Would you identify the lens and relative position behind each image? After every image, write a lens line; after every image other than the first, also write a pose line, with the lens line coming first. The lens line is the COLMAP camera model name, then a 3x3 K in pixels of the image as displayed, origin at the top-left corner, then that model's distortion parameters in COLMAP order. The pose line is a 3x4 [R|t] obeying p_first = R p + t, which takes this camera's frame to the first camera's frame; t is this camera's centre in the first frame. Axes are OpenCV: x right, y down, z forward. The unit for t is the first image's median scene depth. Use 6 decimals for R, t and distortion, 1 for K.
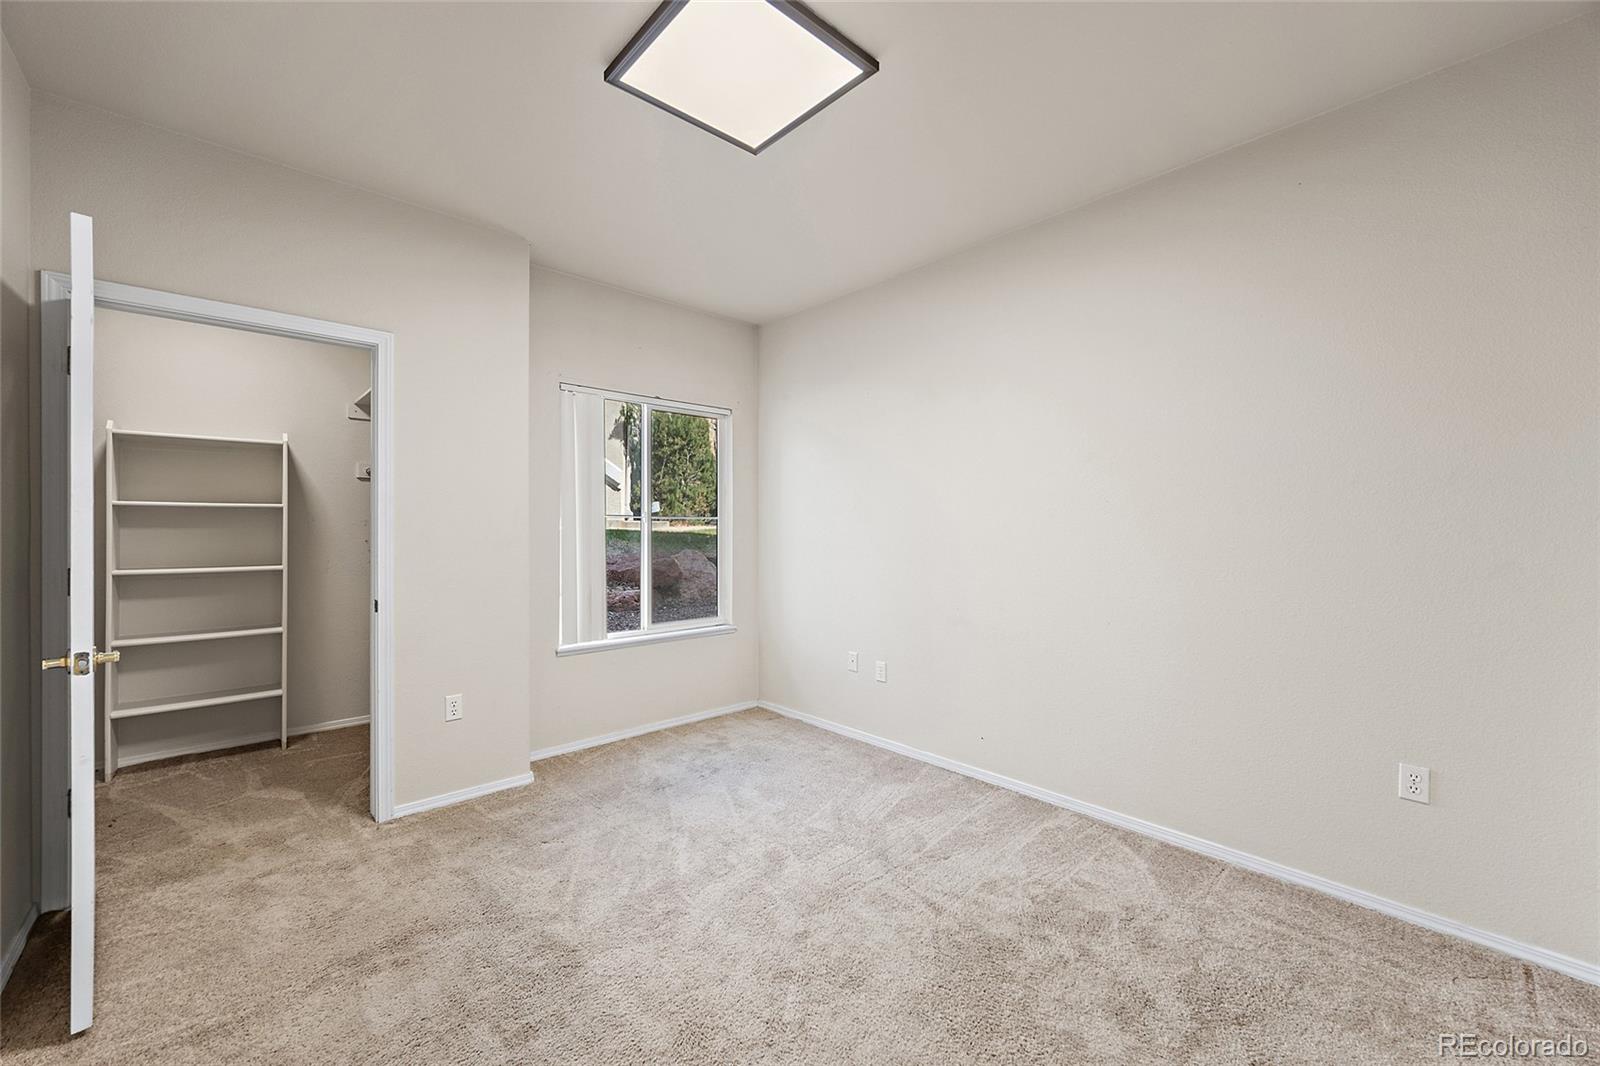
lens RADIAL K [[638.7, 0, 797.9], [0, 638.7, 528.0], [0, 0, 1]] dist [-0.002948, 0.000094]
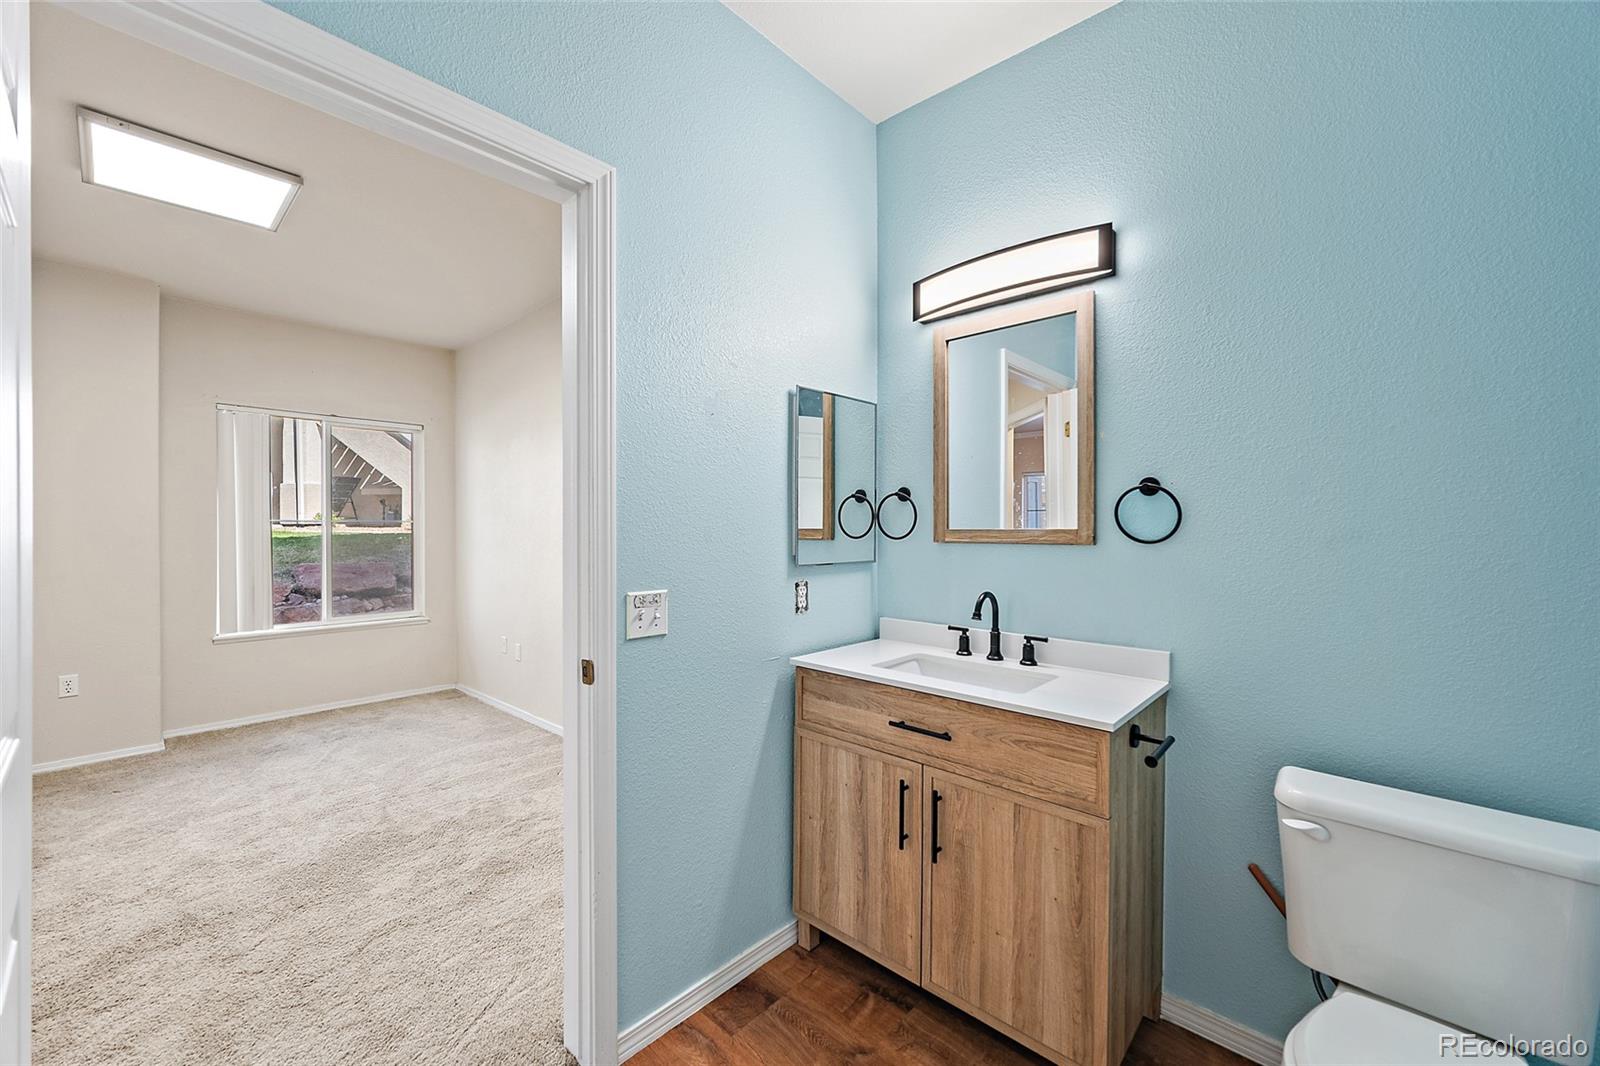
lens RADIAL K [[638.7, 0, 802.9], [0, 638.7, 529.3], [0, 0, 1]] dist [-0.002948, 0.000094]
pose [[0.994933, 0.000482, 0.100539, 0.545969], [-0.000376, 0.999999, -0.001076, -0.002153], [-0.100540, 0.001033, 0.994933, -0.231407]]
